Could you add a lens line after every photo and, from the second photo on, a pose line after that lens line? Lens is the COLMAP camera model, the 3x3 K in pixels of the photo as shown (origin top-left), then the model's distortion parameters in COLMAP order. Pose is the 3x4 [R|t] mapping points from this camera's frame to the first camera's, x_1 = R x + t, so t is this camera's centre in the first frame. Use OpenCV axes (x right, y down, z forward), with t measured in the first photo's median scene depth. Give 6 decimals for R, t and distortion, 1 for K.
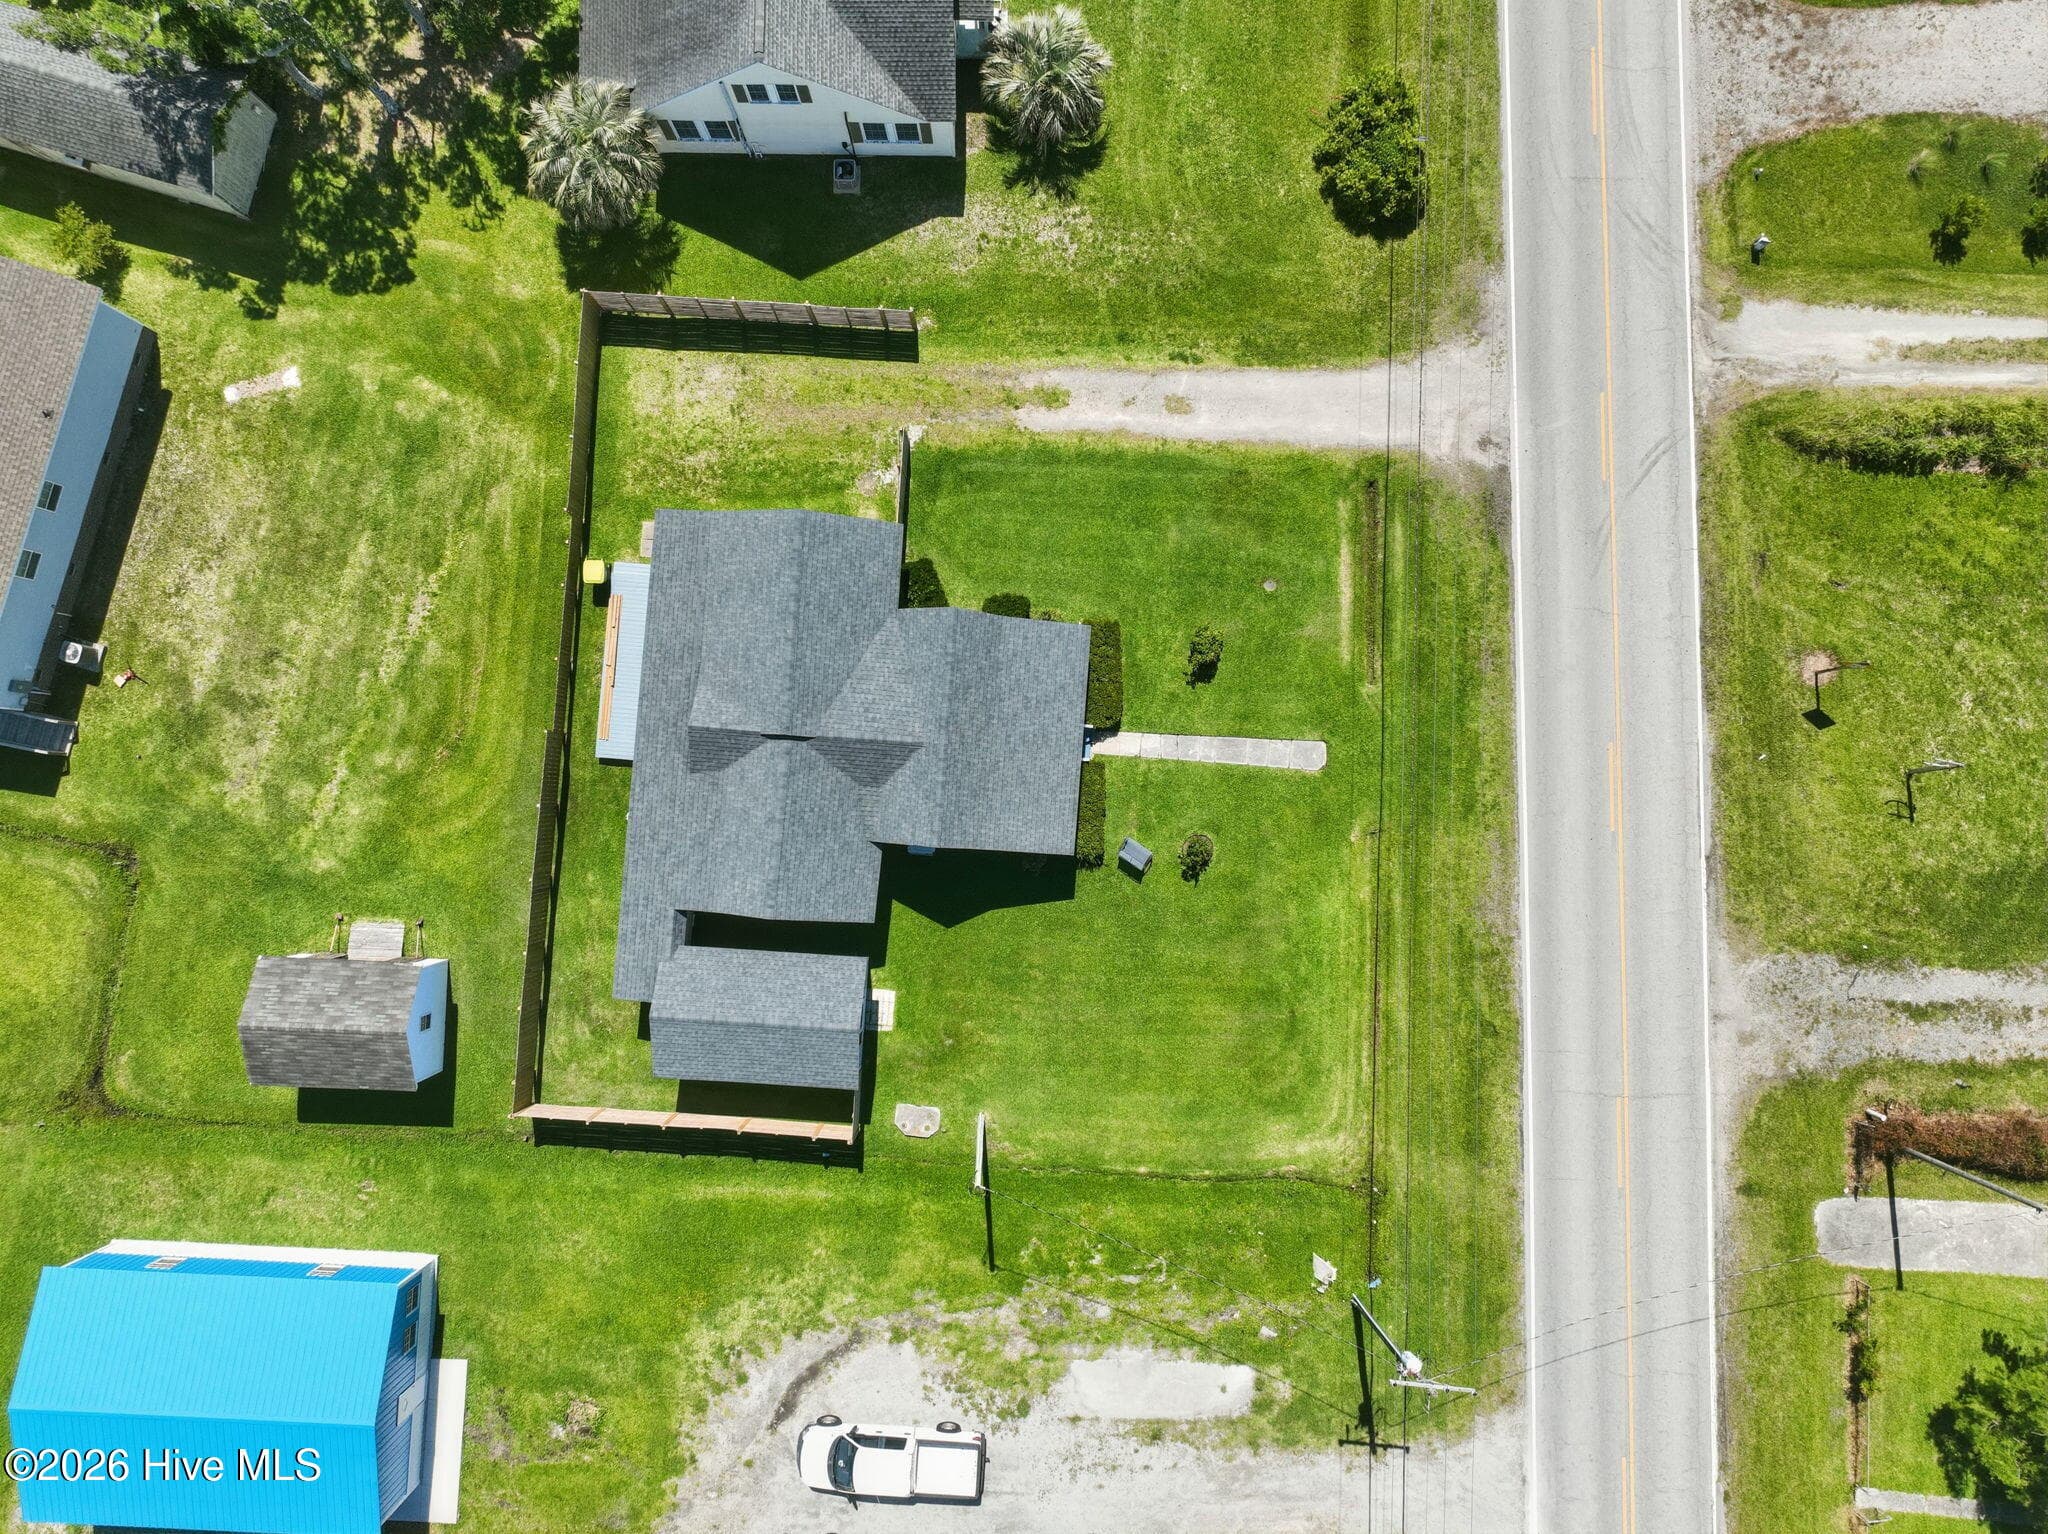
lens RADIAL K [[1435.5, 0, 1031.0], [0, 1435.5, 760.1], [0, 0, 1]] dist [0.001549, 0.013780]
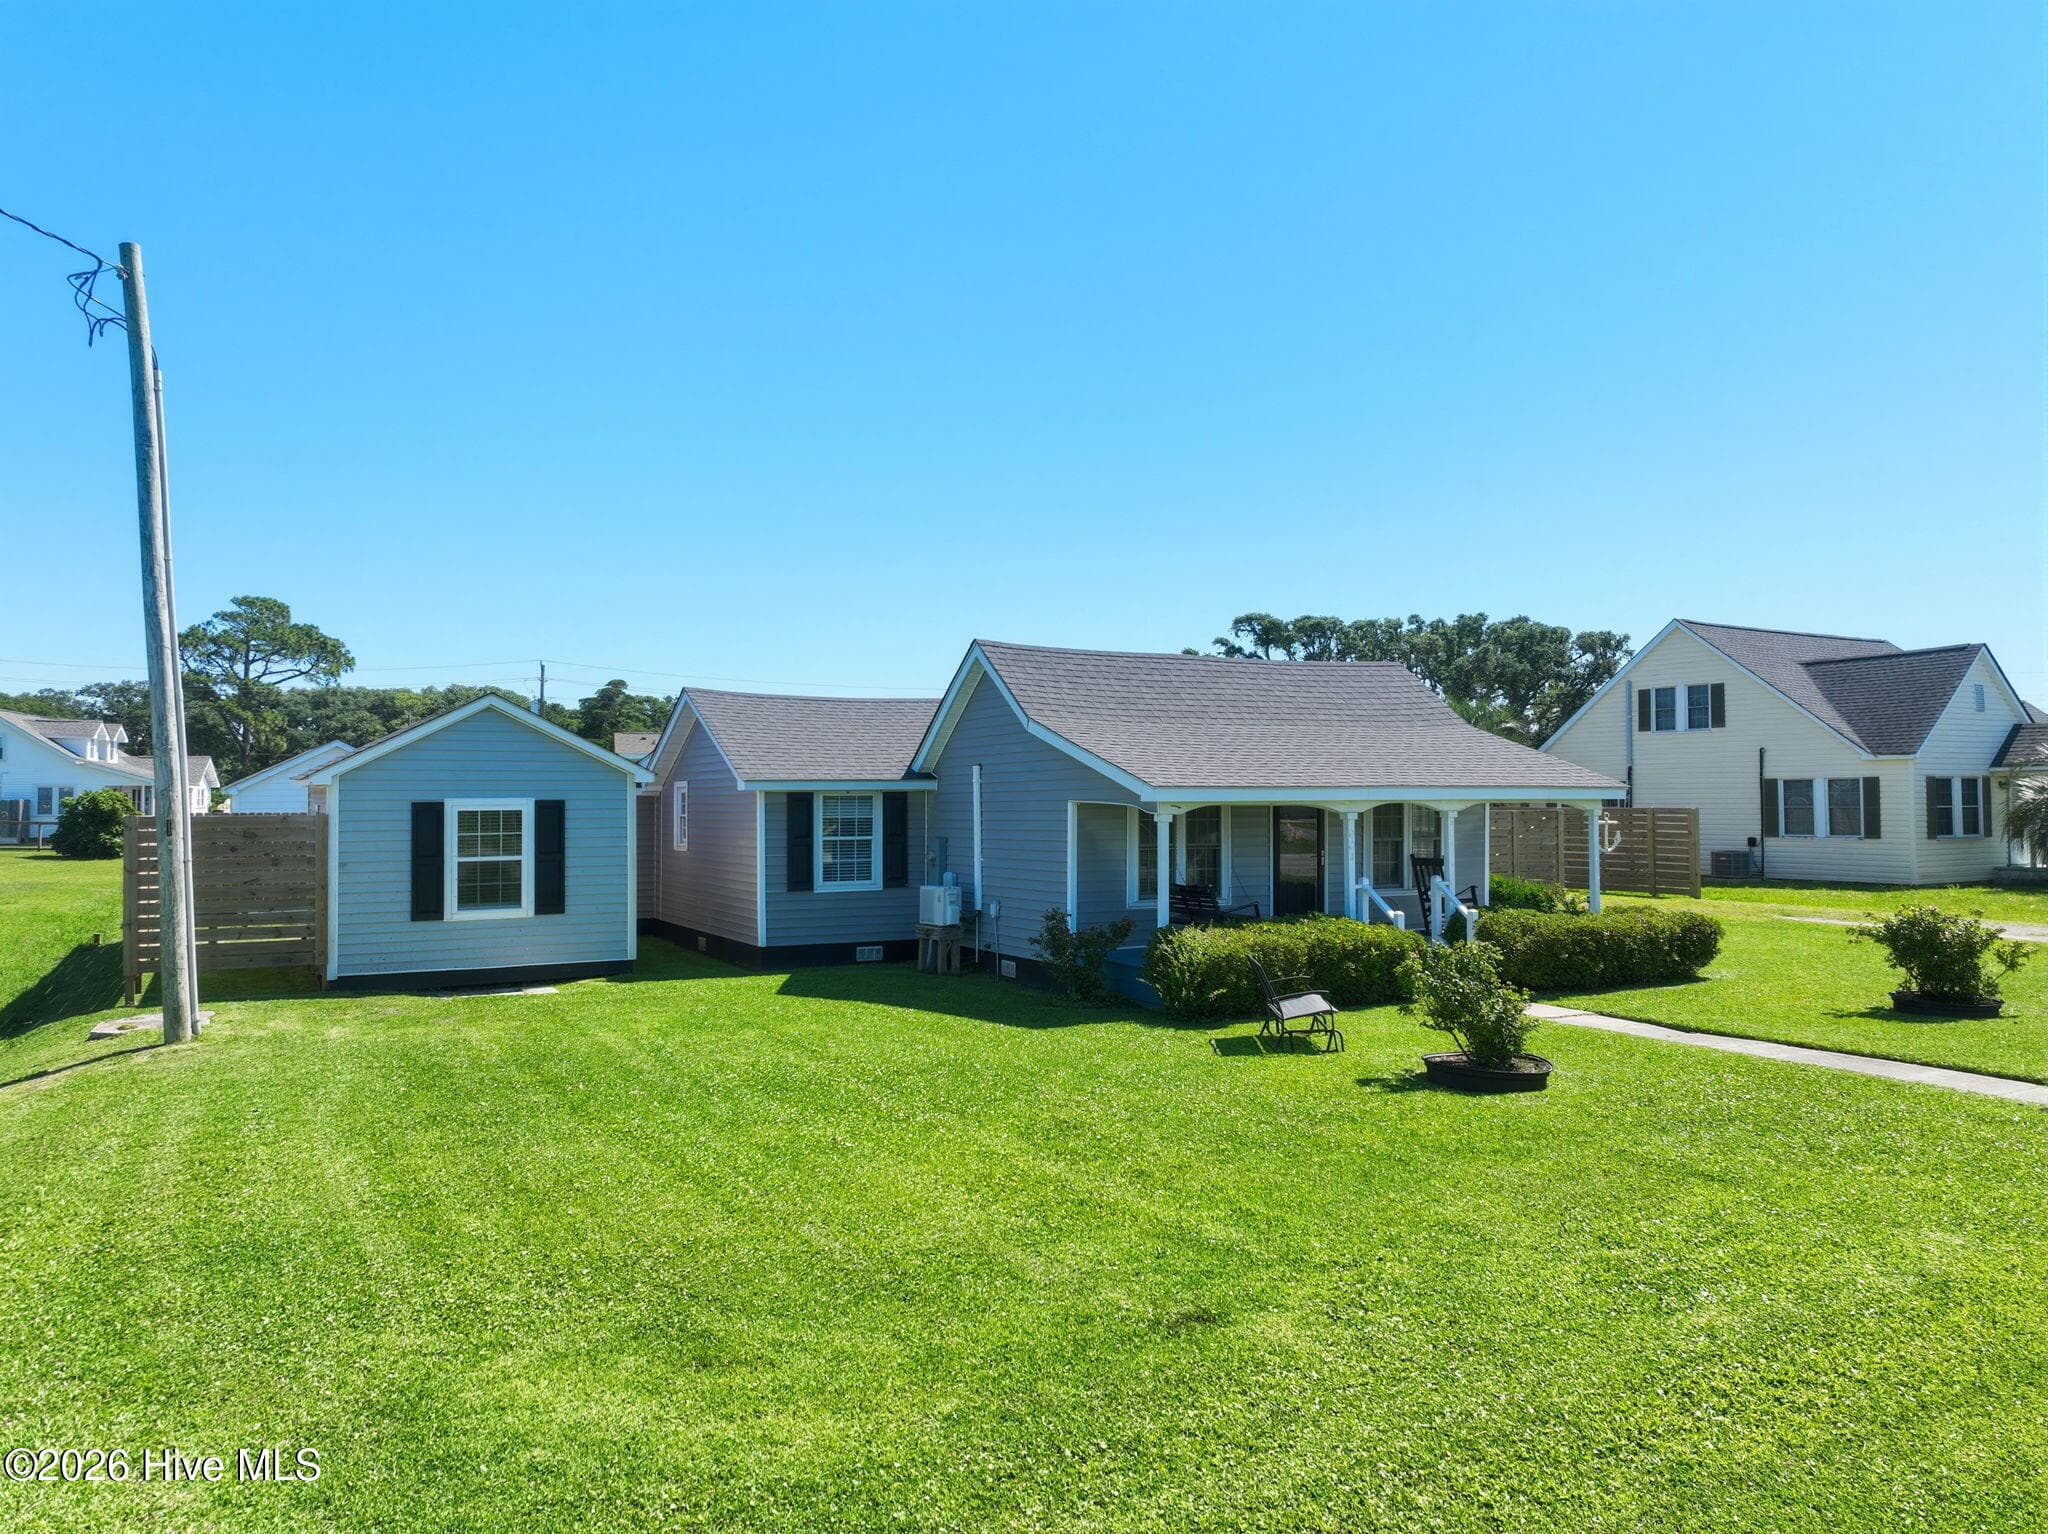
lens RADIAL K [[1435.5, 0, 1029.3], [0, 1435.5, 766.6], [0, 0, 1]] dist [0.001549, 0.013780]
pose [[0.533911, -0.025594, -0.845153, 0.281580], [-0.844926, 0.021938, -0.534433, 0.254864], [0.032220, 0.999432, -0.009912, 0.949744]]
